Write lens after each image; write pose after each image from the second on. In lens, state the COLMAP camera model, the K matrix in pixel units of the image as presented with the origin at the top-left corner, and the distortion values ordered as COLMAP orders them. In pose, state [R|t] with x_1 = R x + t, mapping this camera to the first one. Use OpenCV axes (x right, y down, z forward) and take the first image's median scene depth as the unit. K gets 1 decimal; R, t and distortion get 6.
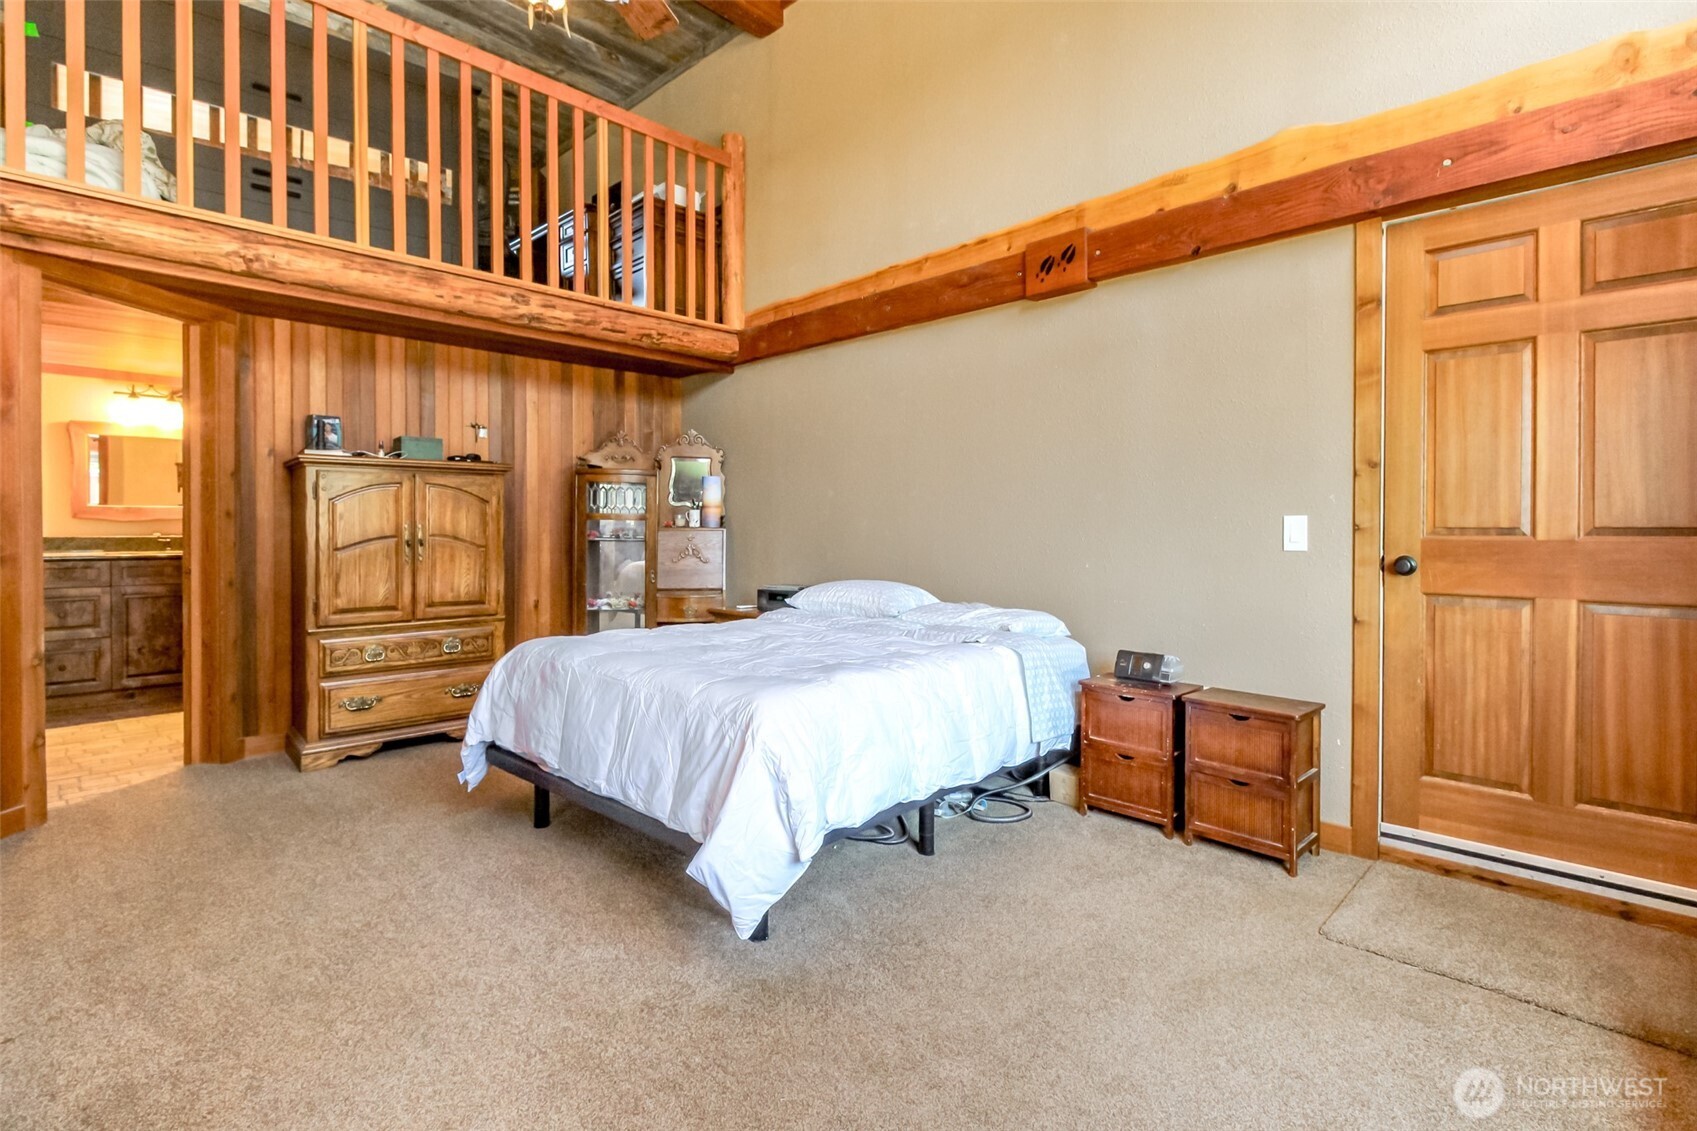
lens RADIAL K [[785.4, 0, 847.0], [0, 785.4, 524.9], [0, 0, 1]] dist [0.011922, -0.005582]
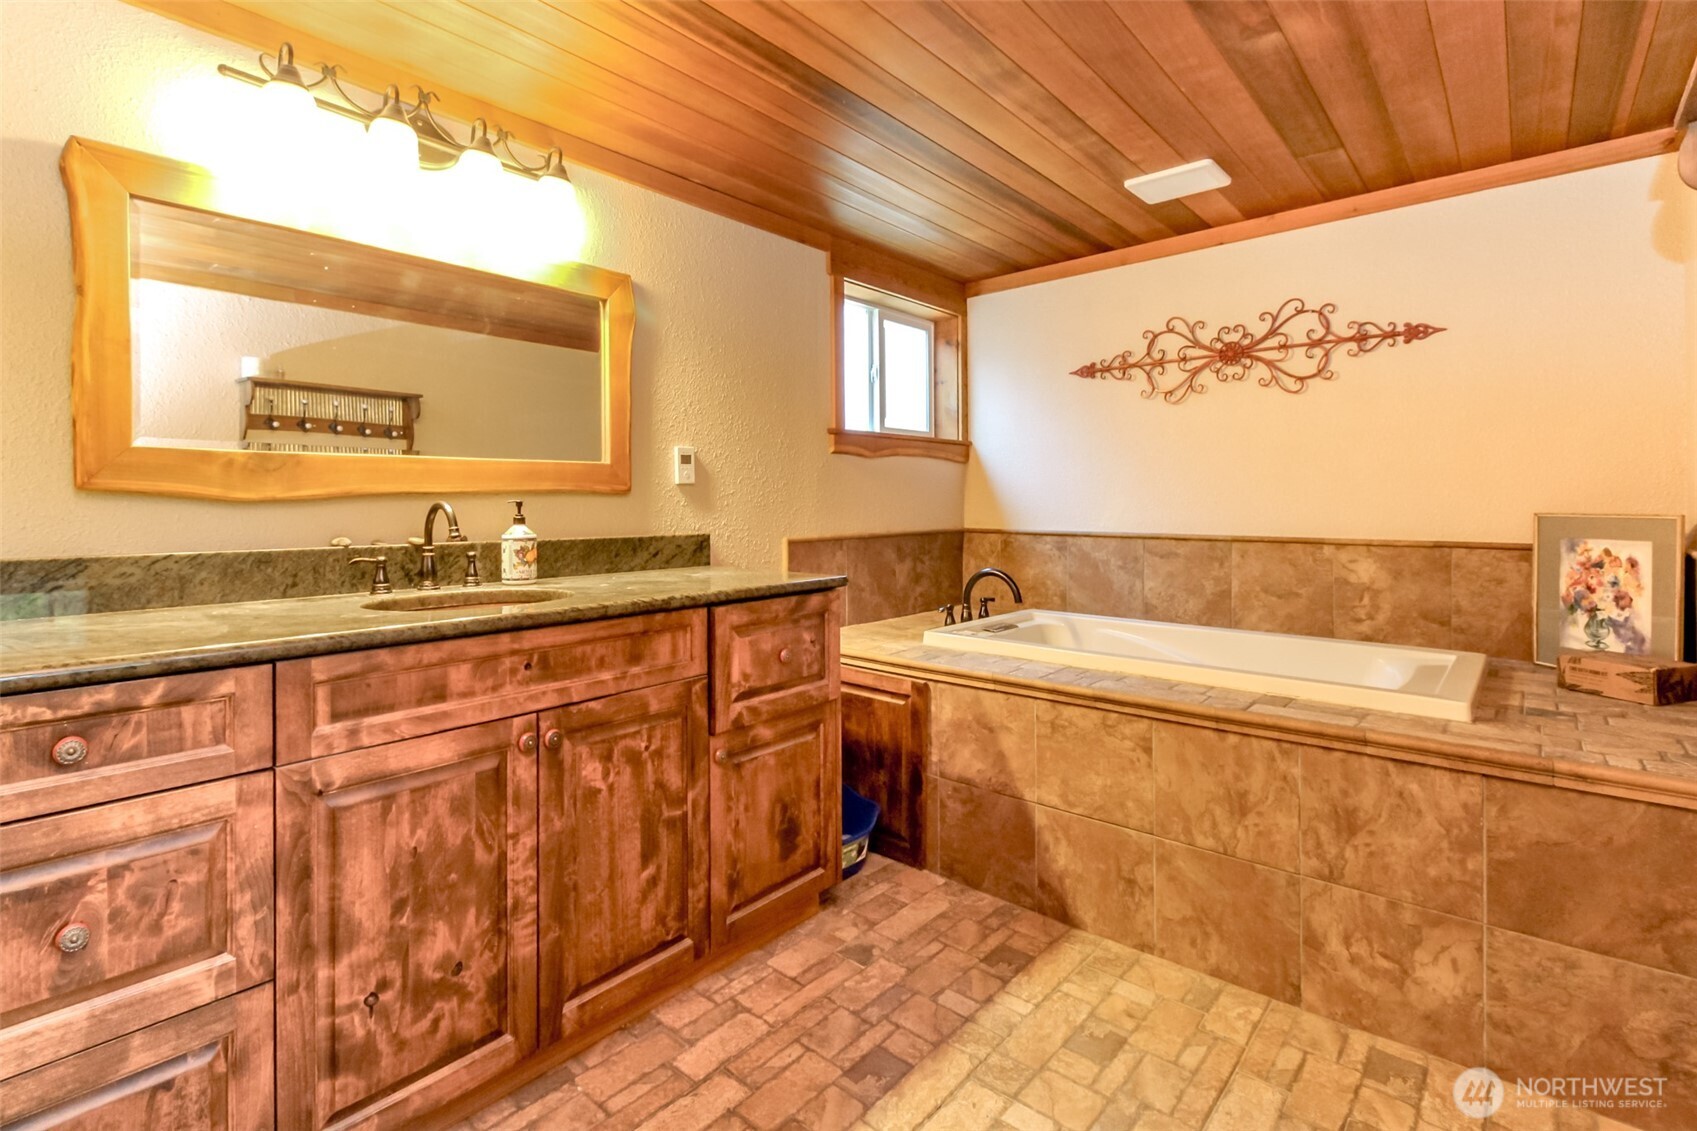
lens RADIAL K [[785.4, 0, 850.7], [0, 785.4, 503.5], [0, 0, 1]] dist [0.011922, -0.005582]
pose [[0.997975, -0.005653, 0.063352, -0.757885], [0.005681, 0.999984, -0.000253, -0.001986], [-0.063350, 0.000613, 0.997991, 0.735930]]
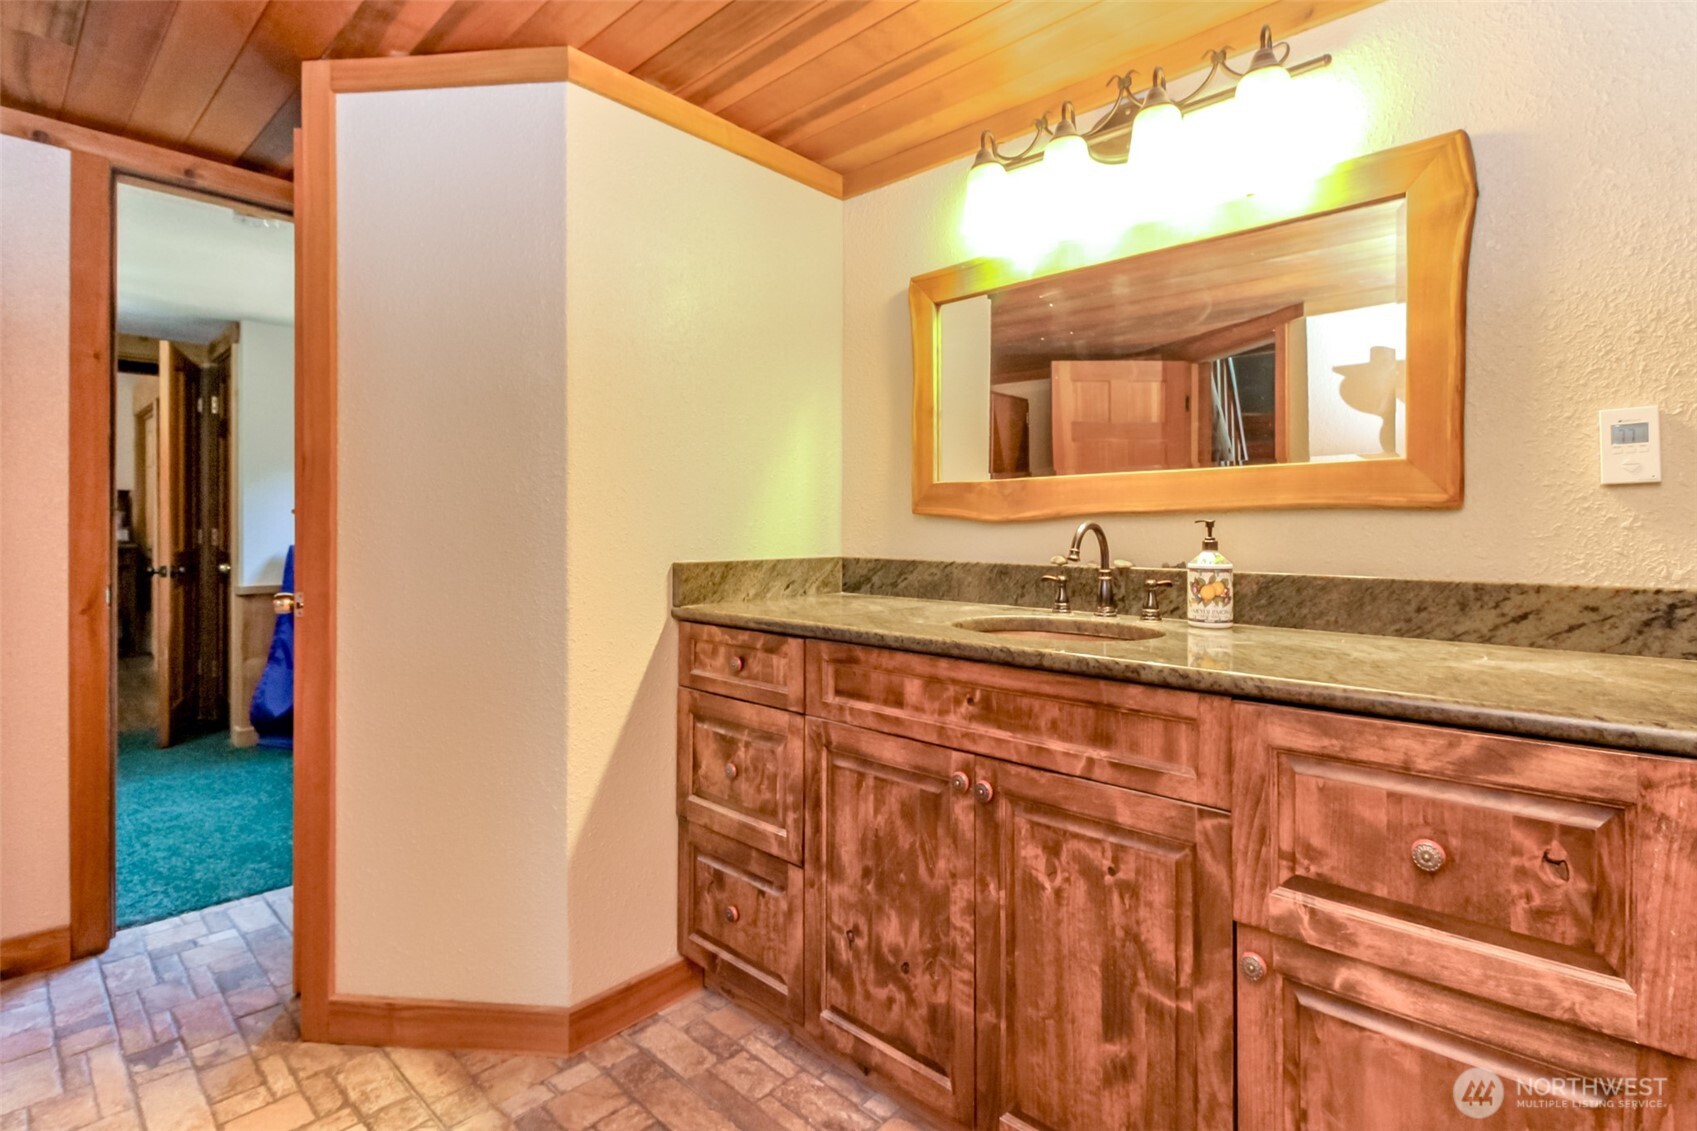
lens RADIAL K [[785.4, 0, 809.0], [0, 785.4, 534.2], [0, 0, 1]] dist [0.011922, -0.005582]
pose [[0.018725, 0.005109, -0.999812, -0.591374], [-0.004118, 0.999979, 0.005033, 0.000191], [0.999816, 0.004023, 0.018745, 0.980194]]
